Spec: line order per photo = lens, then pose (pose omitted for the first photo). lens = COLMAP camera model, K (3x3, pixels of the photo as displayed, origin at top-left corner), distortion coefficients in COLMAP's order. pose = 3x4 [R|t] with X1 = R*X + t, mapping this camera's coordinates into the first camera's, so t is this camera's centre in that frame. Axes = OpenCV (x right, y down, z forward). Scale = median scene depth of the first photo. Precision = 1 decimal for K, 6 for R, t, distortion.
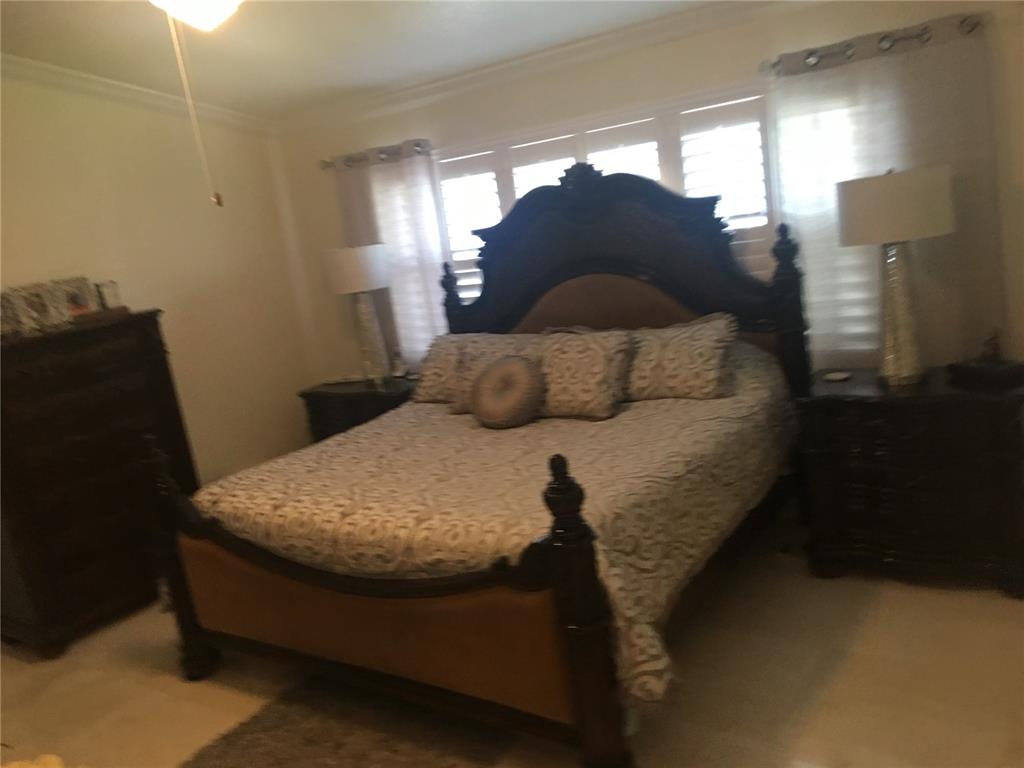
lens RADIAL K [[885.3, 0, 477.7], [0, 885.3, 385.2], [0, 0, 1]] dist [0.006075, 0.001854]
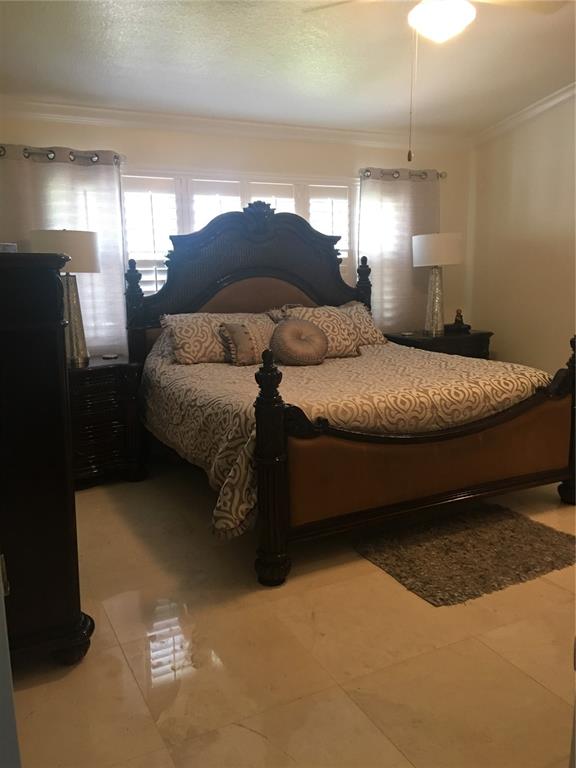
lens RADIAL K [[647.4, 0, 285.0], [0, 647.4, 381.5], [0, 0, 1]] dist [0.104155, -0.161901]
pose [[0.445546, -0.017746, 0.895083, -0.932319], [0.123895, 0.991405, -0.042016, 0.112145], [-0.886645, 0.129616, 0.443915, 0.553085]]
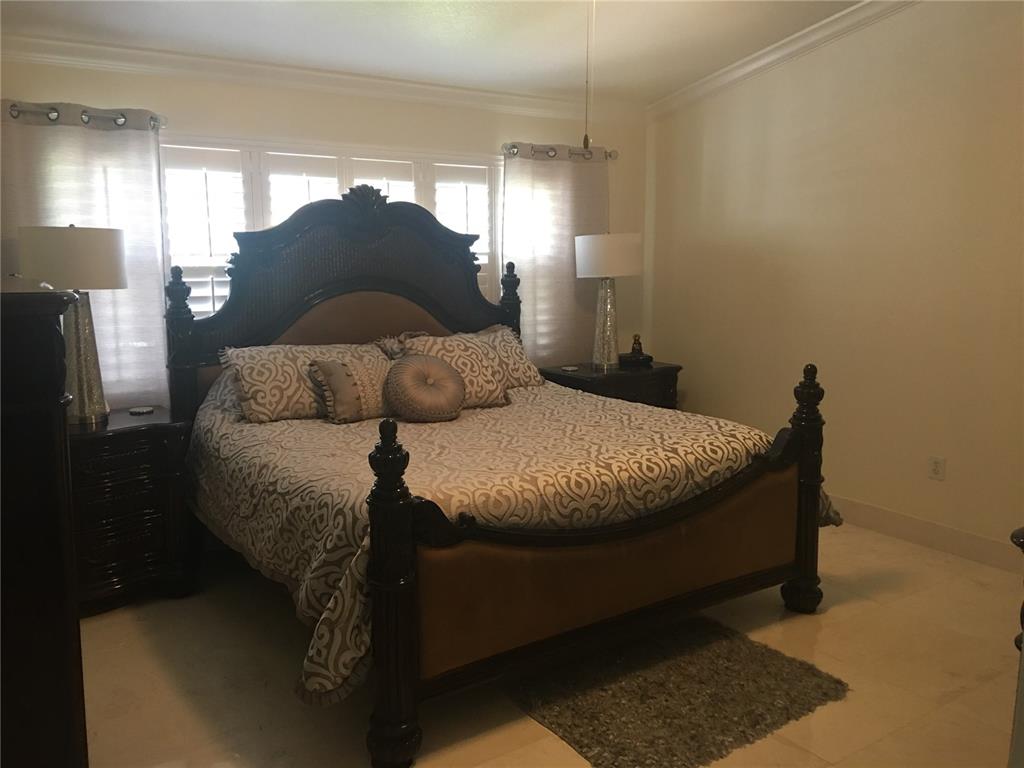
lens RADIAL K [[863.2, 0, 501.7], [0, 863.2, 379.6], [0, 0, 1]] dist [0.104155, -0.161901]
pose [[0.327944, 0.007037, 0.944671, -0.884155], [0.136832, 0.989073, -0.054869, 0.064336], [-0.934735, 0.147255, 0.323397, 0.588686]]
